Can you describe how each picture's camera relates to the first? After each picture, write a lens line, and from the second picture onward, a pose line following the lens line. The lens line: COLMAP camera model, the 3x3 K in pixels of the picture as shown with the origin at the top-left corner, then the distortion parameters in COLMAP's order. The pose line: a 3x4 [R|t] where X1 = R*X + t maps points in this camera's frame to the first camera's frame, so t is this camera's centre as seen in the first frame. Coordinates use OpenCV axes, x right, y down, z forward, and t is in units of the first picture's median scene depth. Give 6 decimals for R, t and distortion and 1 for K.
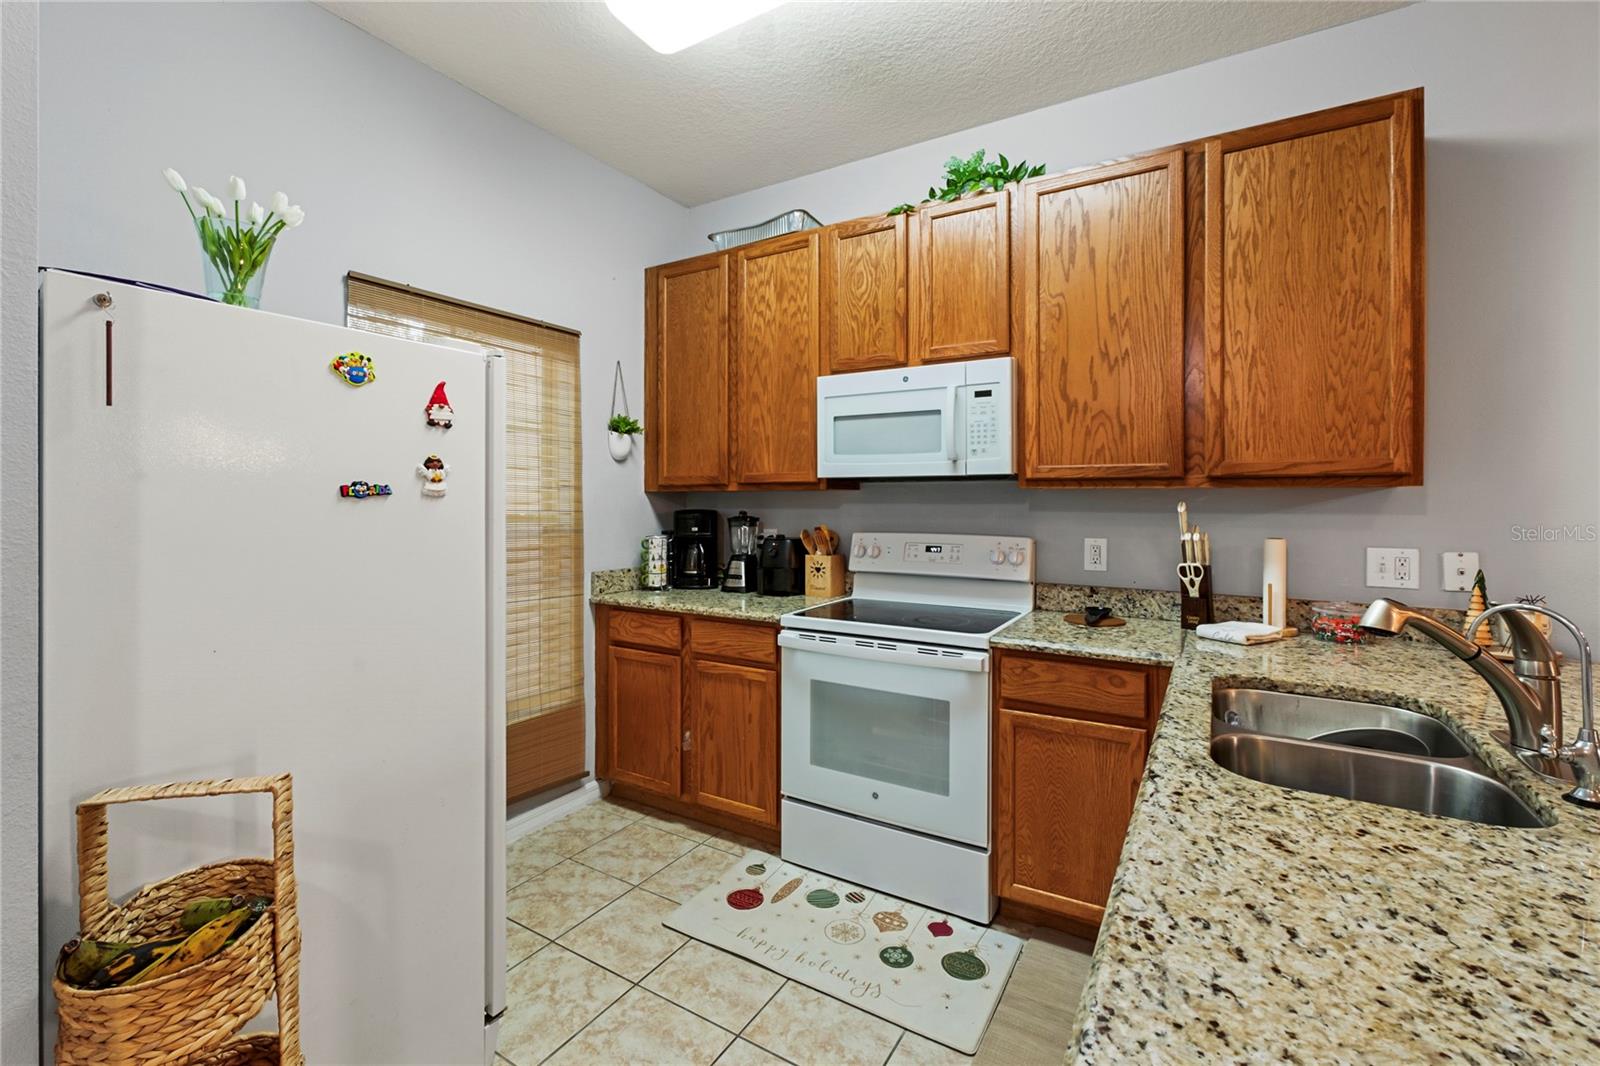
lens RADIAL K [[689.3, 0, 793.9], [0, 689.3, 499.5], [0, 0, 1]] dist [-0.002049, -0.000215]
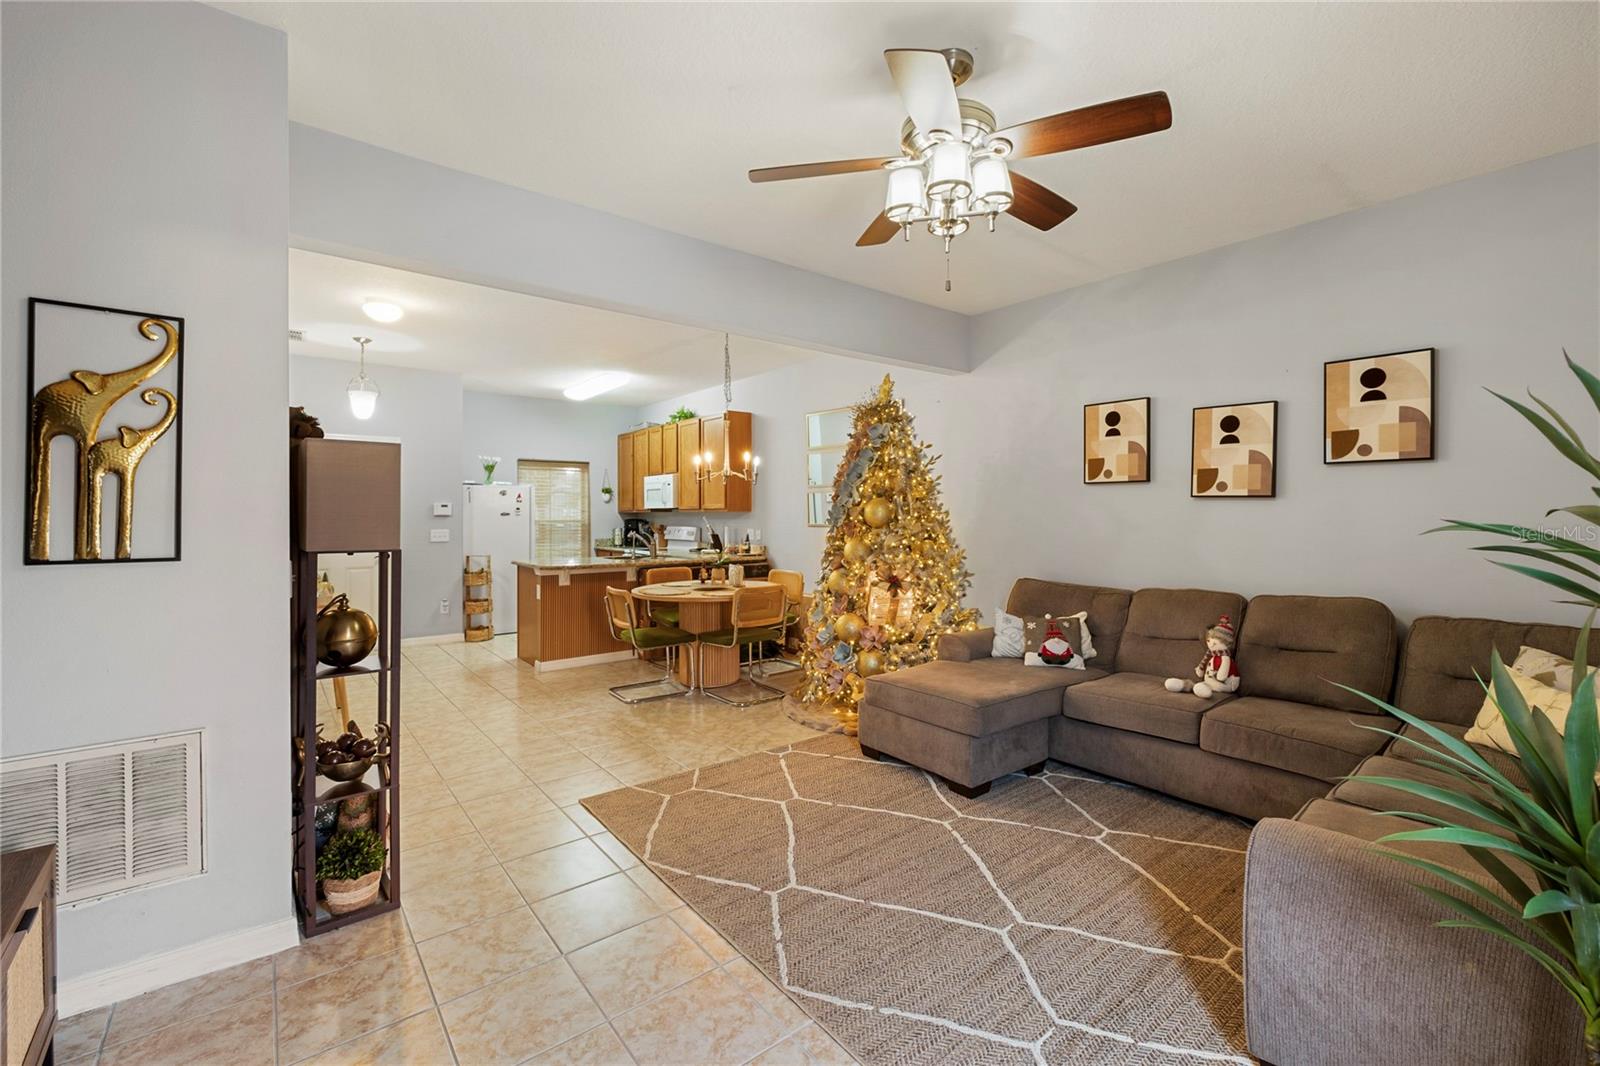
lens RADIAL K [[675.3, 0, 804.0], [0, 675.3, 528.1], [0, 0, 1]] dist [-0.002675, 0.000044]
pose [[0.939619, 0.004066, -0.342199, 2.124621], [0.002520, 0.999820, 0.018801, 0.003126], [0.342213, -0.018528, 0.939440, -2.001831]]
